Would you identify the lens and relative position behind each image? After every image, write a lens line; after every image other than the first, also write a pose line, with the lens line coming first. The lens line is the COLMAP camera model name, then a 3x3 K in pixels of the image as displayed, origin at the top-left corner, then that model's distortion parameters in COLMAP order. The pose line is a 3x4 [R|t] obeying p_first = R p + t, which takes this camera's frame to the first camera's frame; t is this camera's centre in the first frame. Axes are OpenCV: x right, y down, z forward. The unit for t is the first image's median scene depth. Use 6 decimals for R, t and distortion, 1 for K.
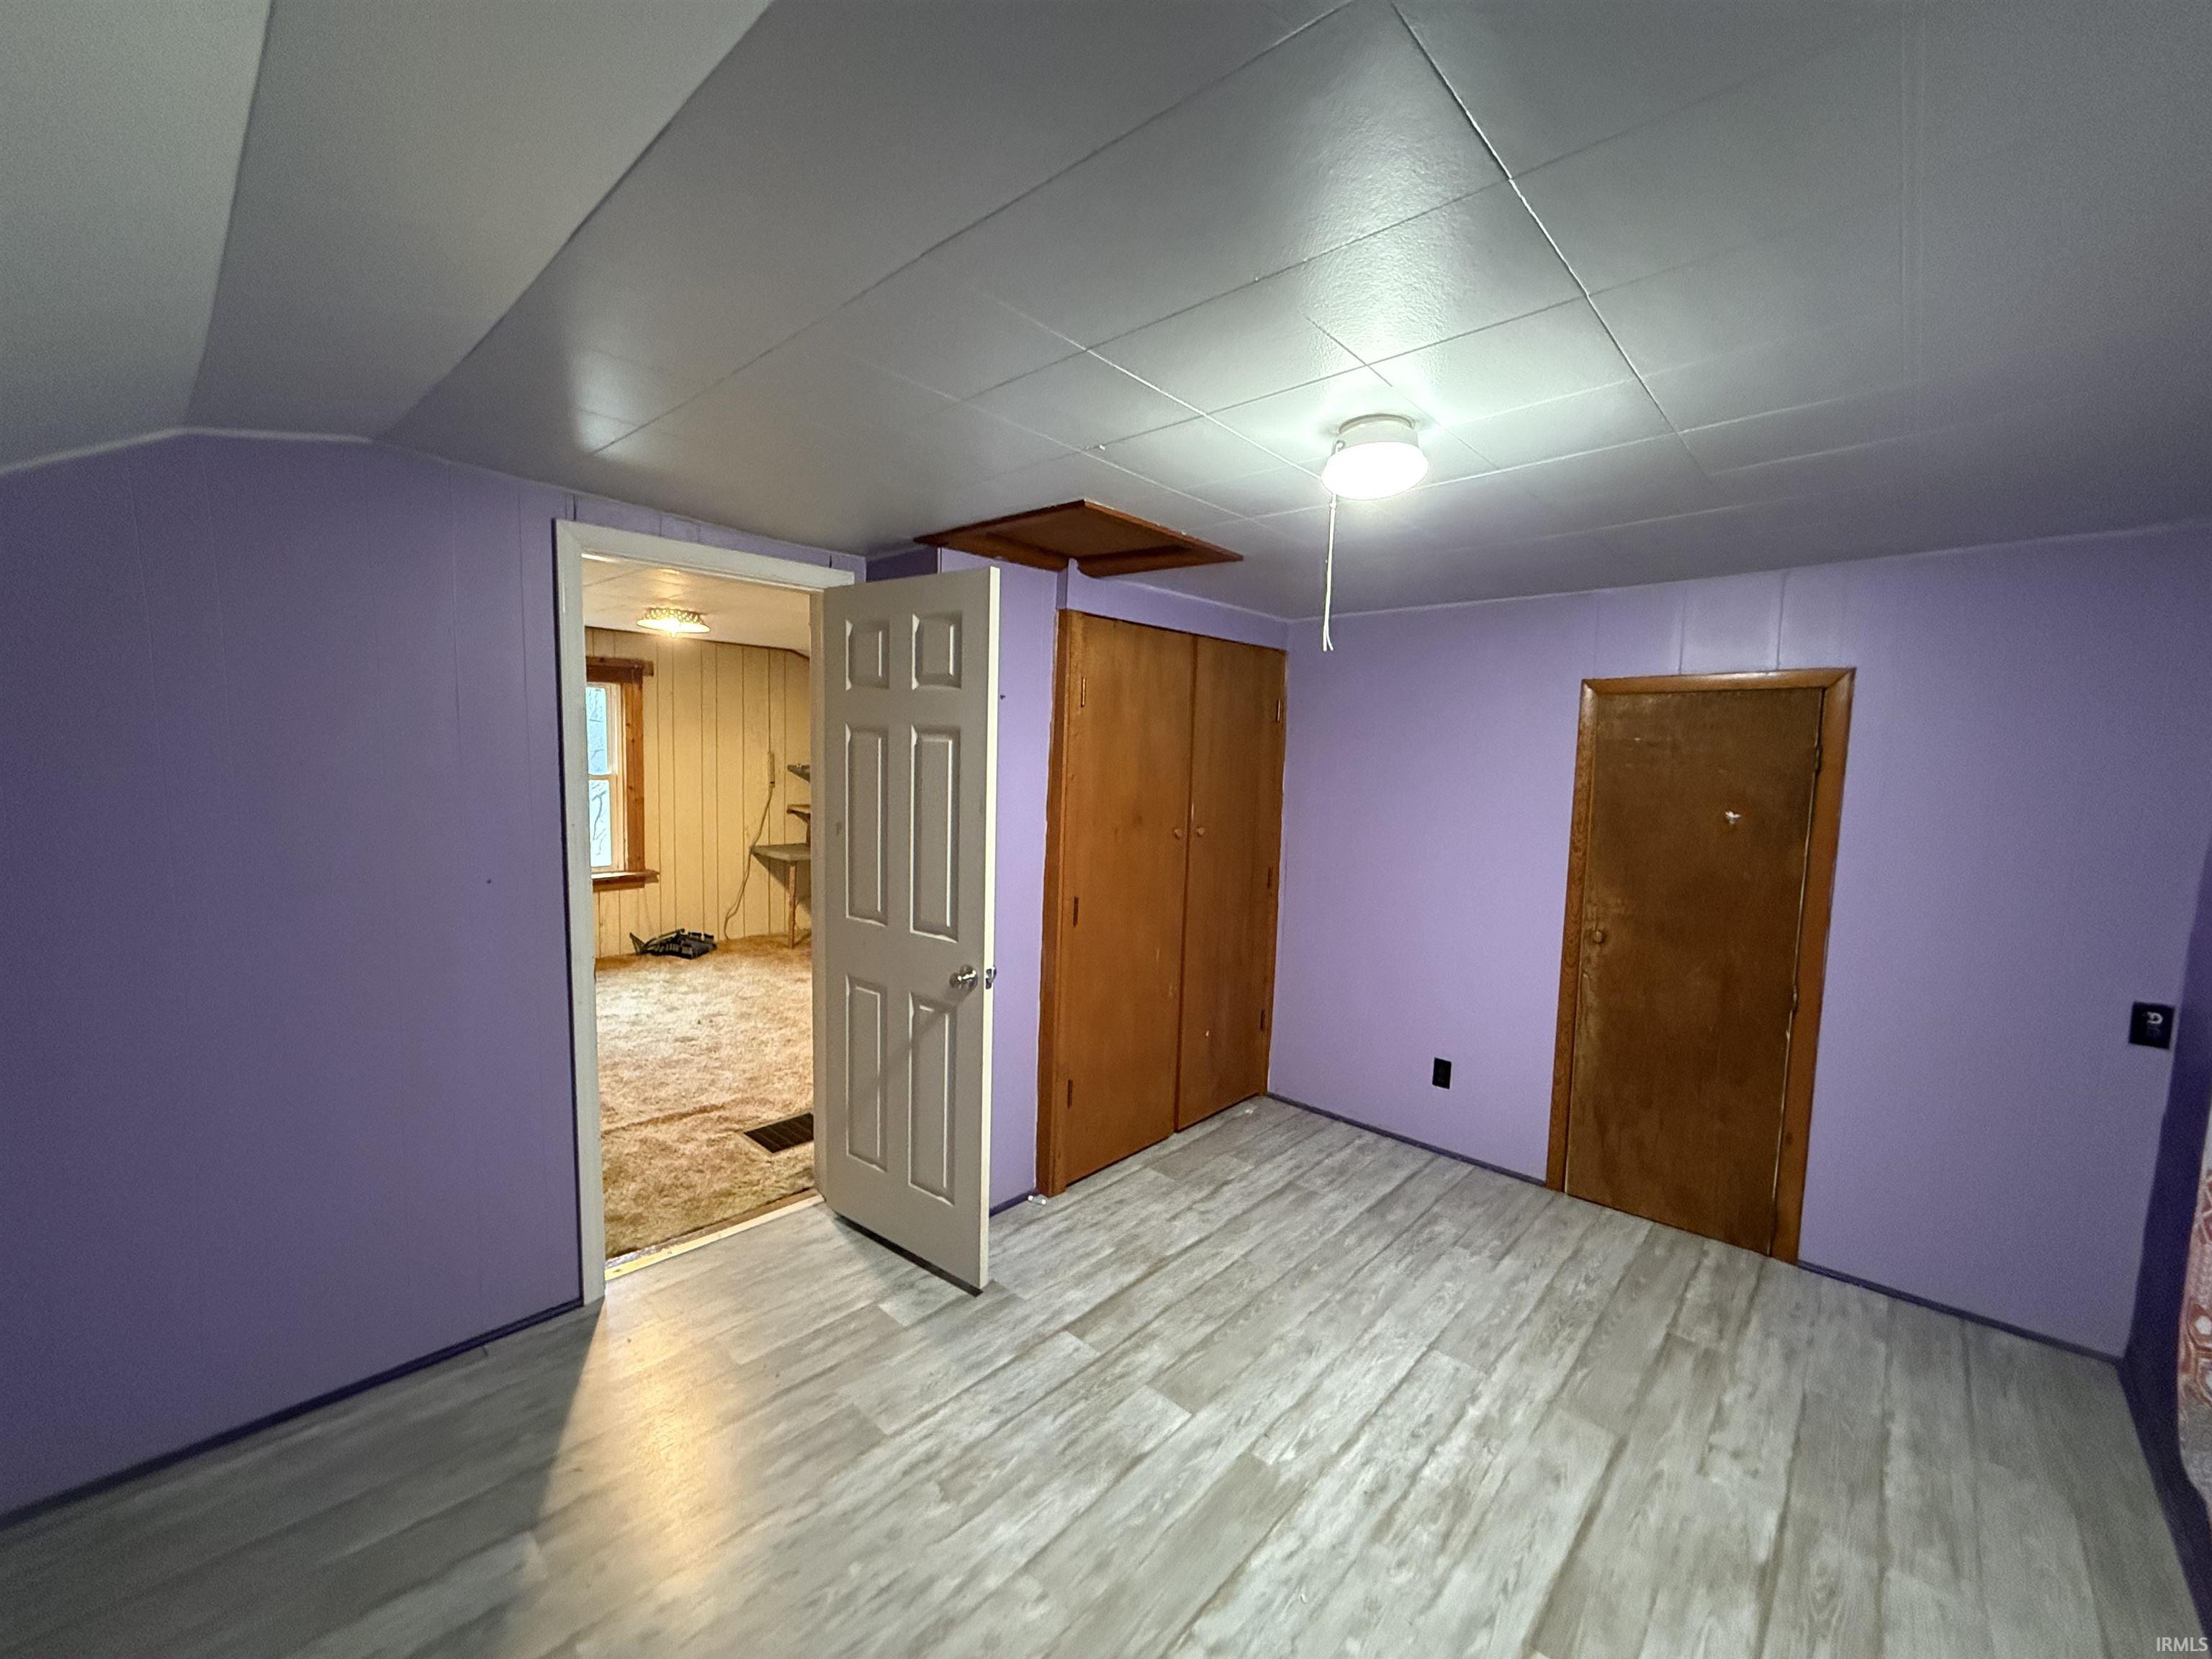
lens RADIAL K [[878.6, 0, 1100.3], [0, 878.6, 831.3], [0, 0, 1]] dist [0.000529, -0.000220]
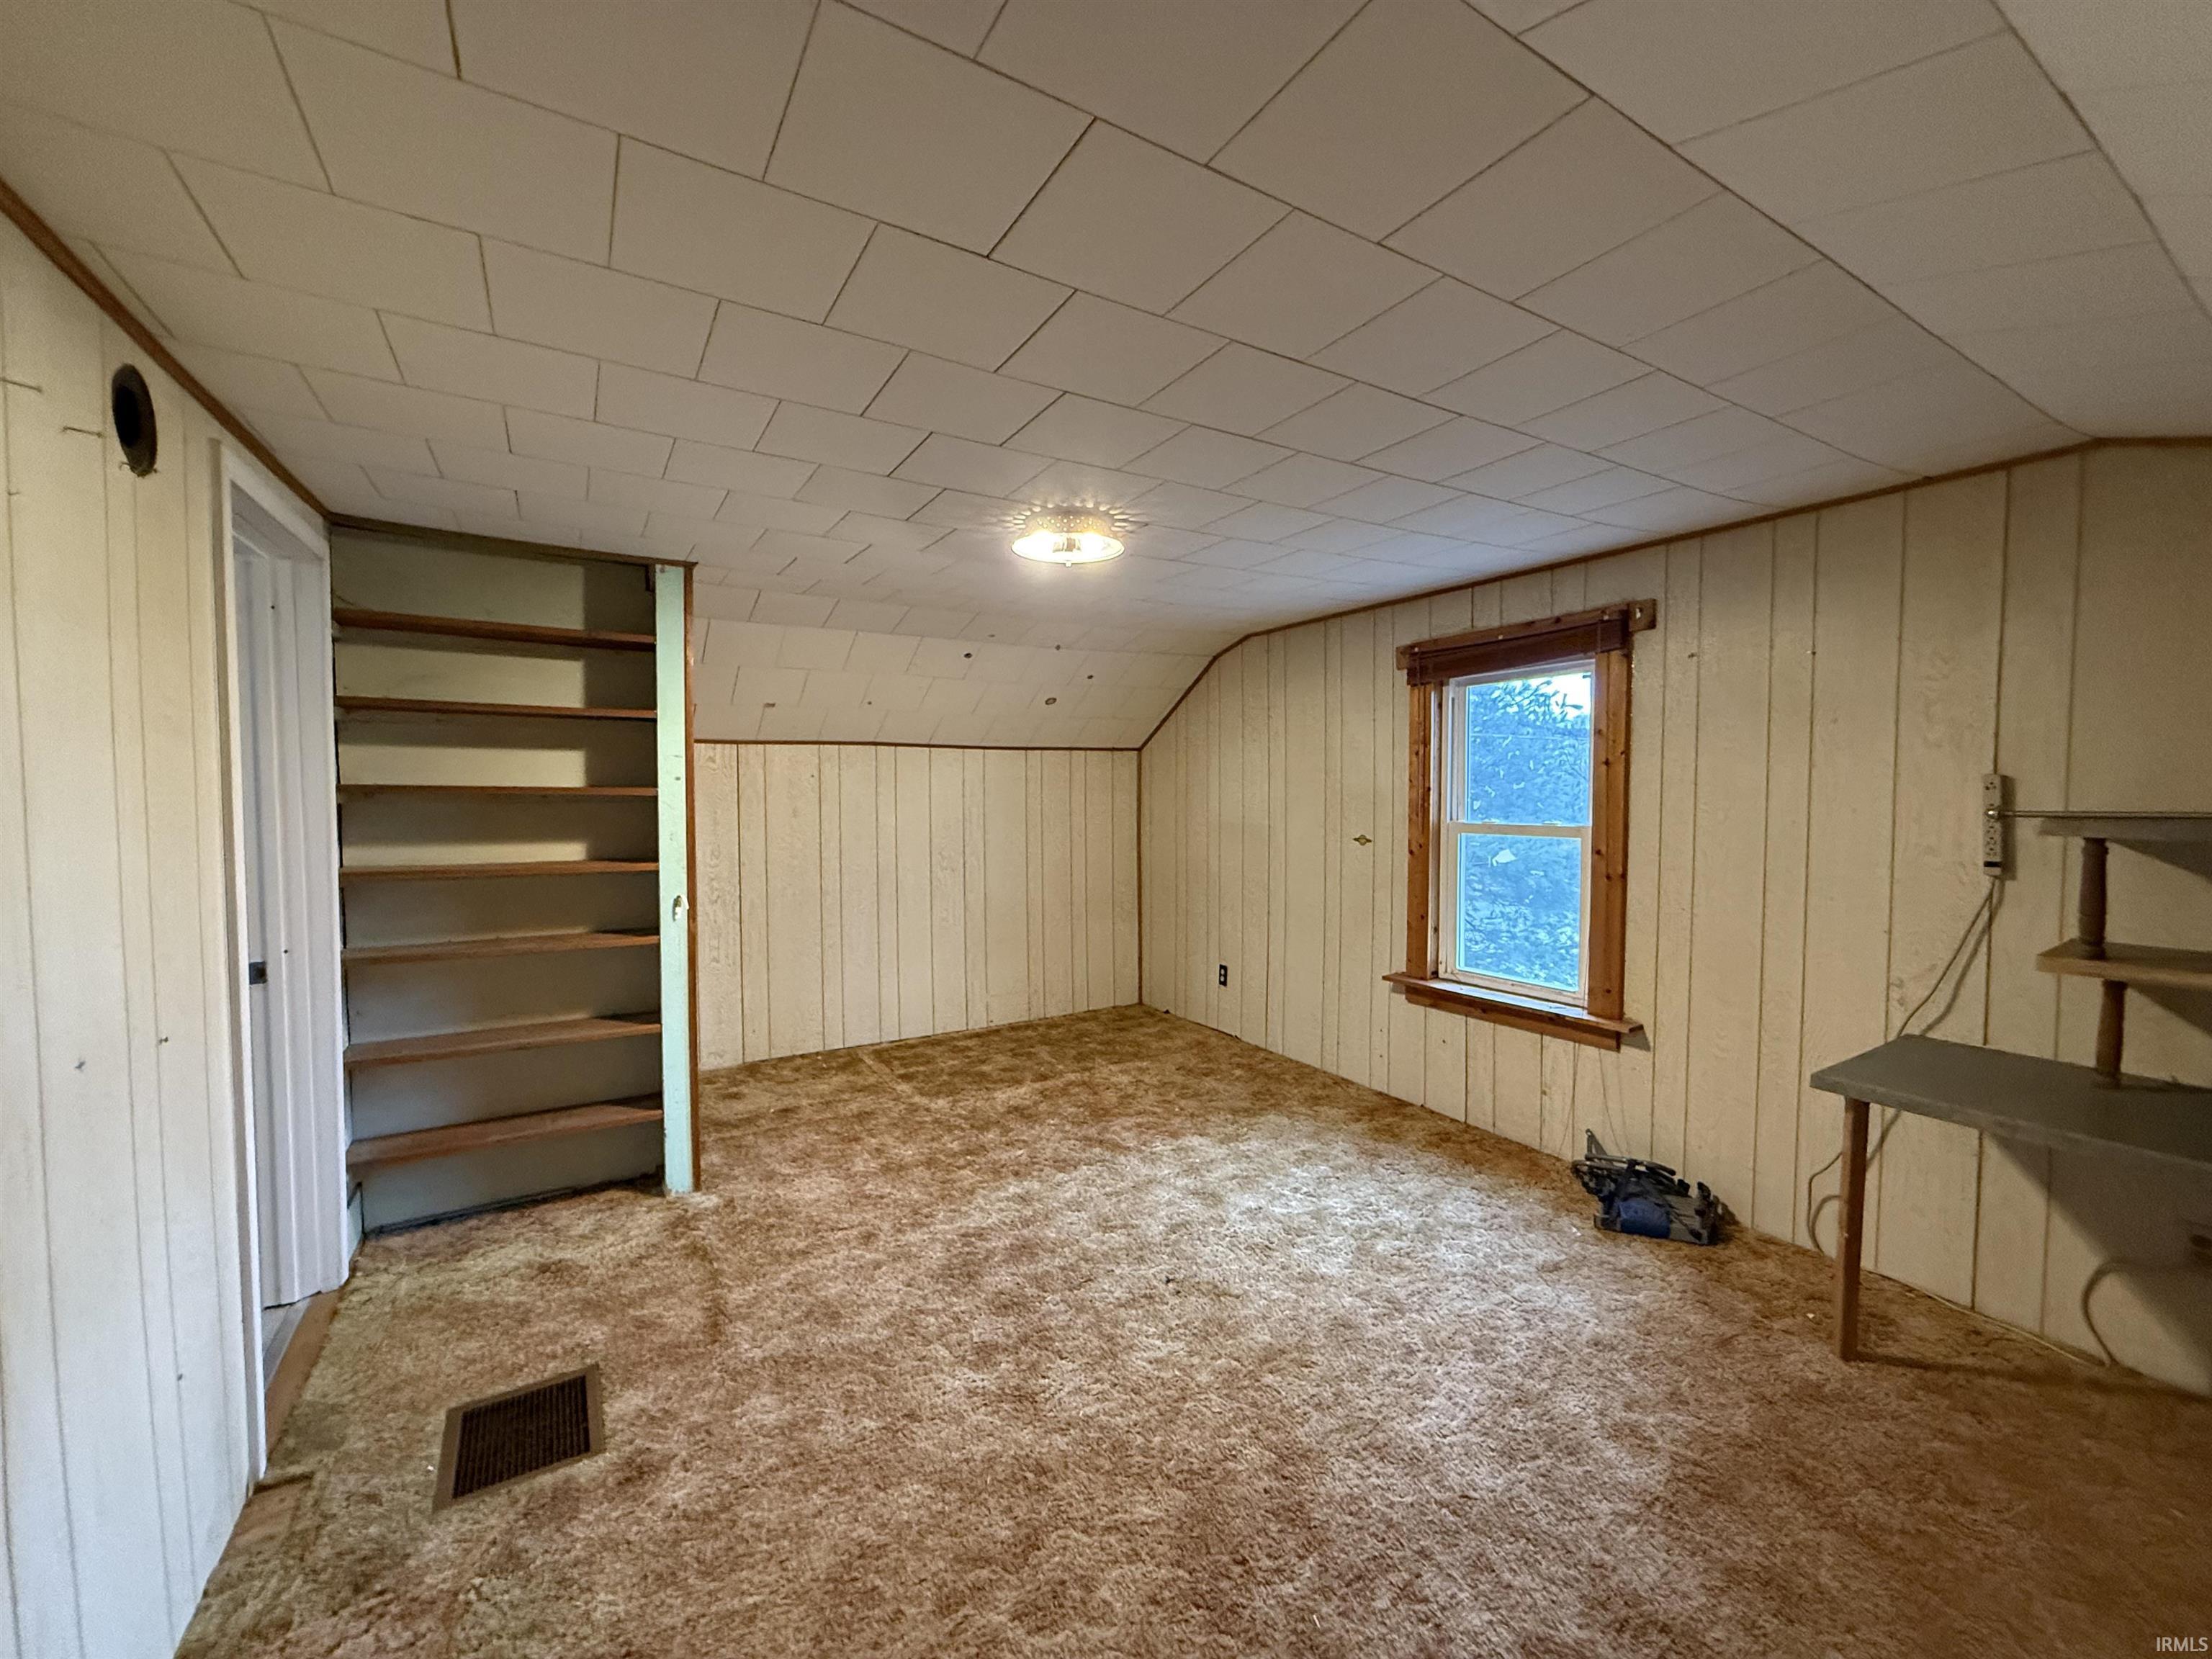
lens RADIAL K [[878.6, 0, 1100.3], [0, 878.6, 831.3], [0, 0, 1]] dist [0.000529, -0.000220]
pose [[-0.282667, 0.012692, -0.959134, 0.124885], [-0.090829, 0.995065, 0.039936, -0.141762], [0.954908, 0.098406, -0.280119, 2.148099]]
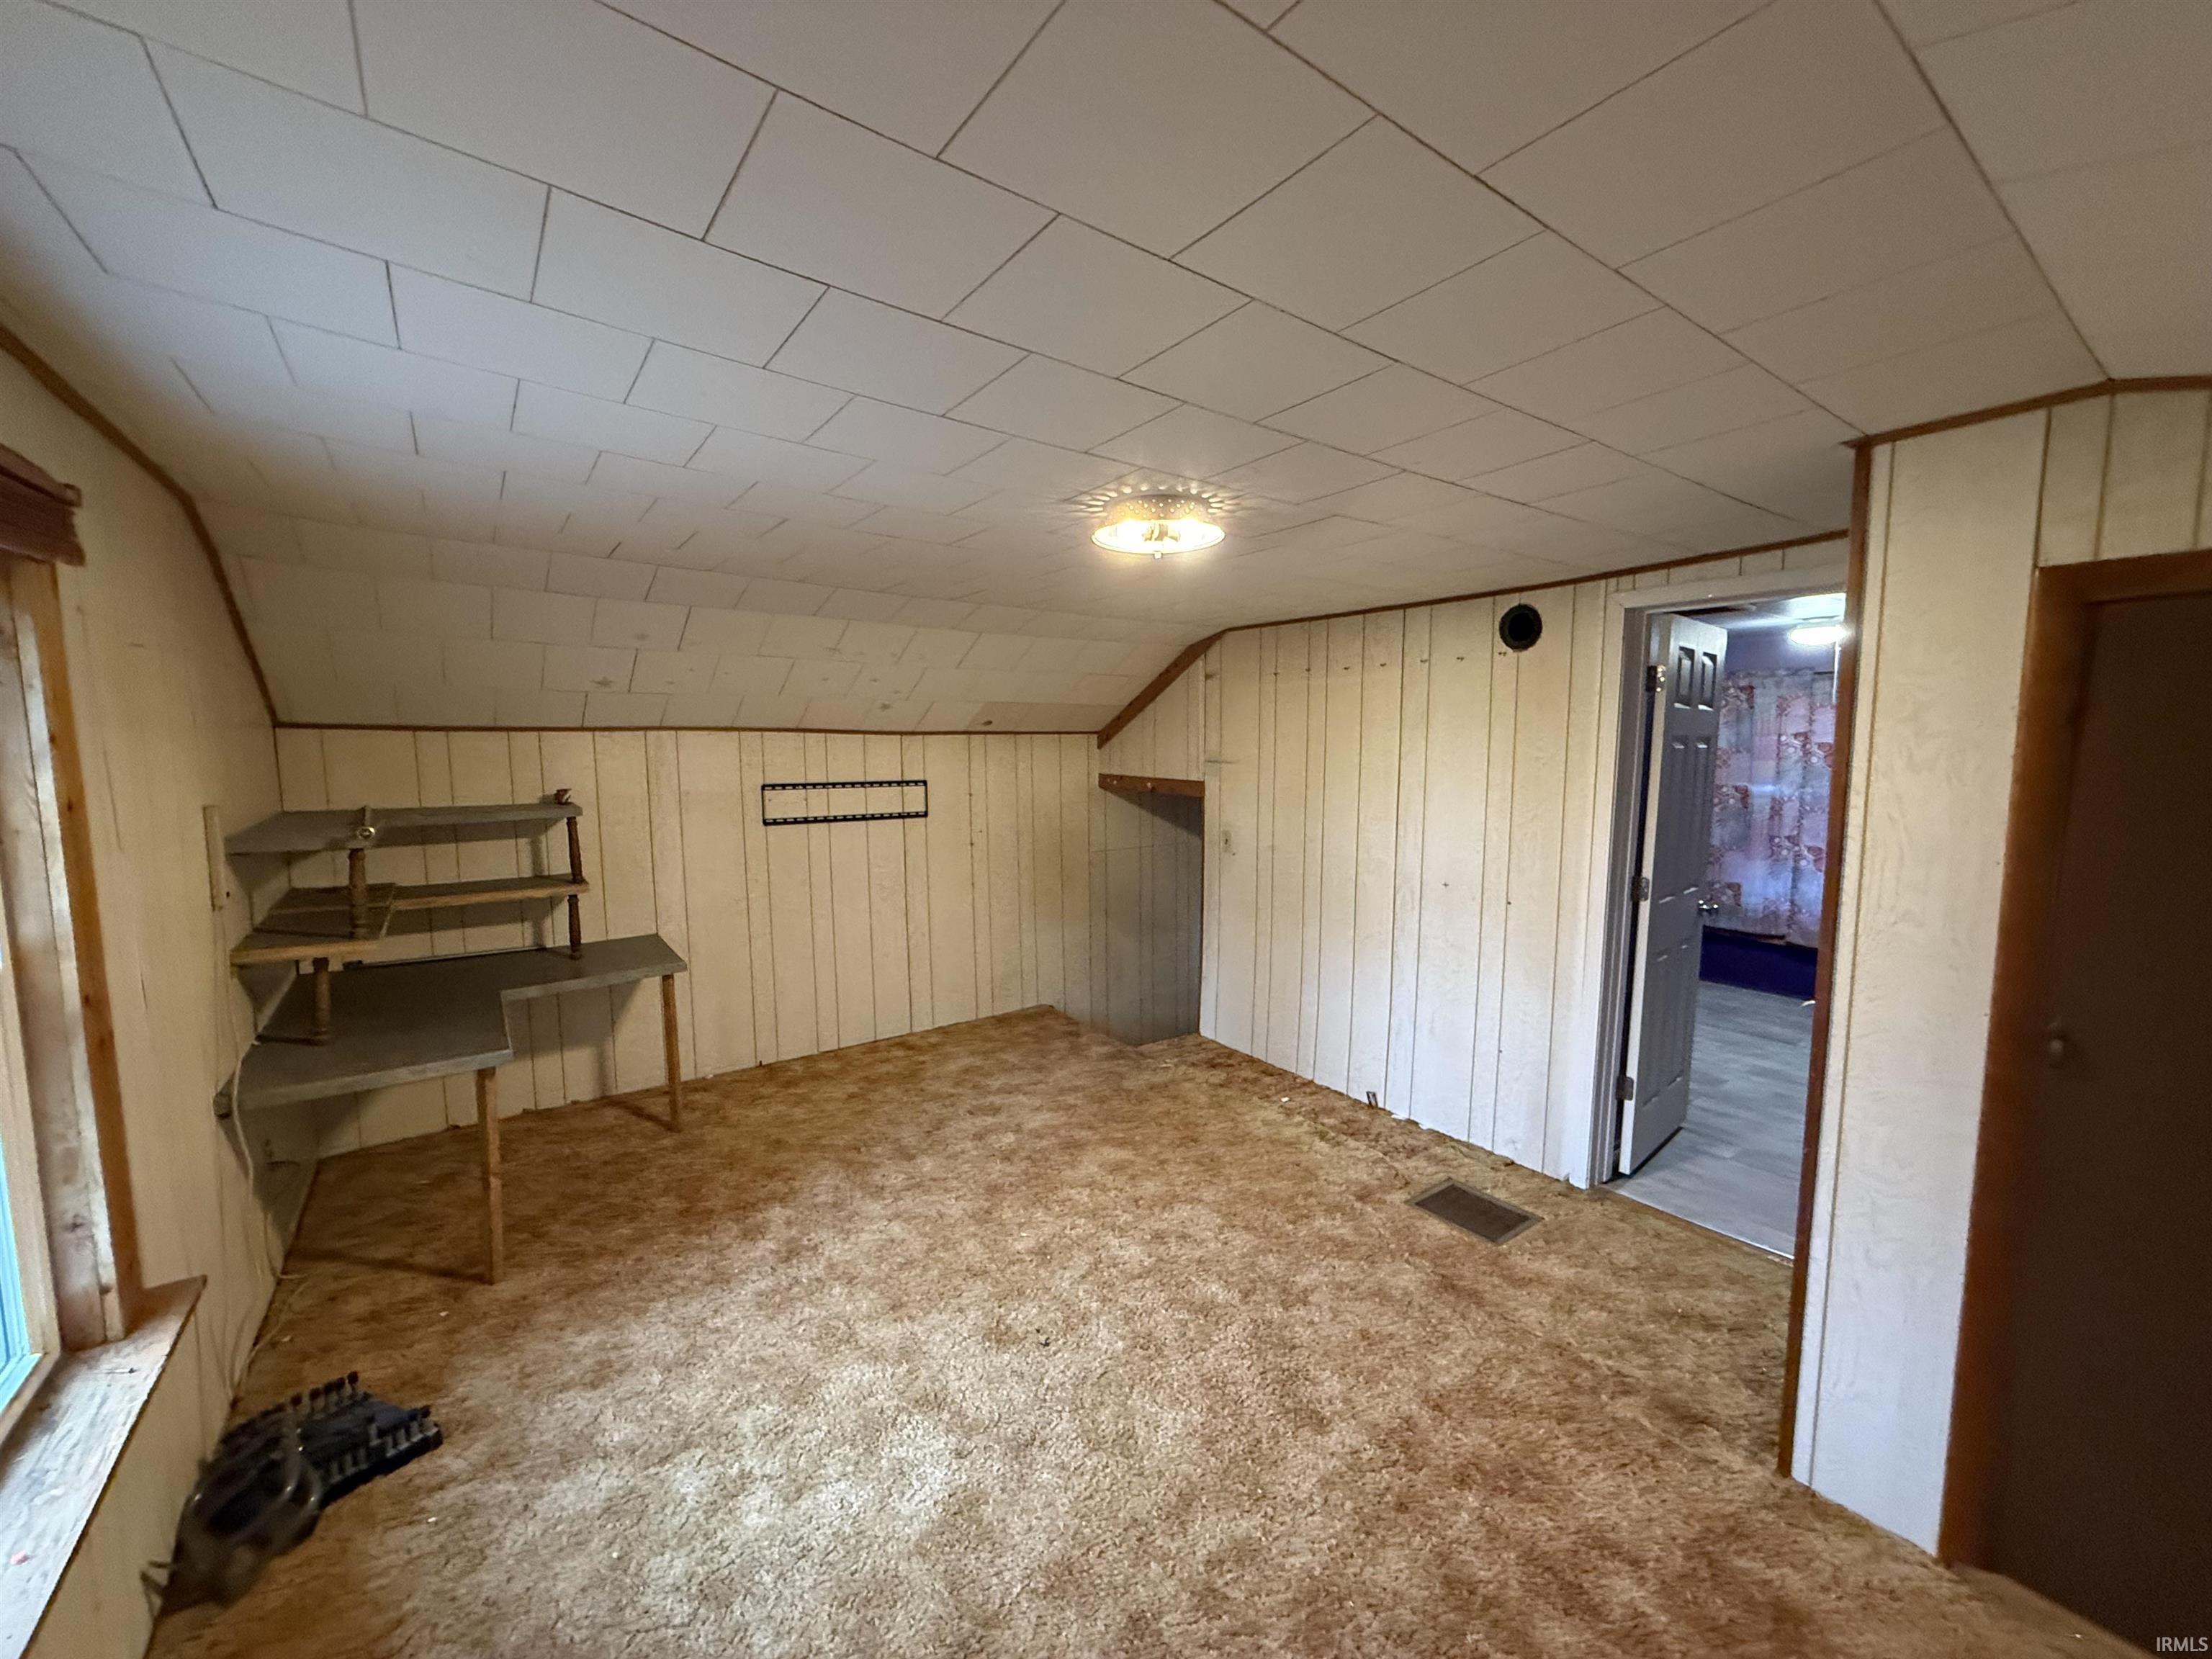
lens RADIAL K [[878.6, 0, 1100.3], [0, 878.6, 831.3], [0, 0, 1]] dist [0.000529, -0.000220]
pose [[0.187360, -0.124521, 0.974367, -1.762536], [0.100609, 0.989149, 0.107064, -0.217440], [-0.977125, 0.077970, 0.197855, 1.696846]]
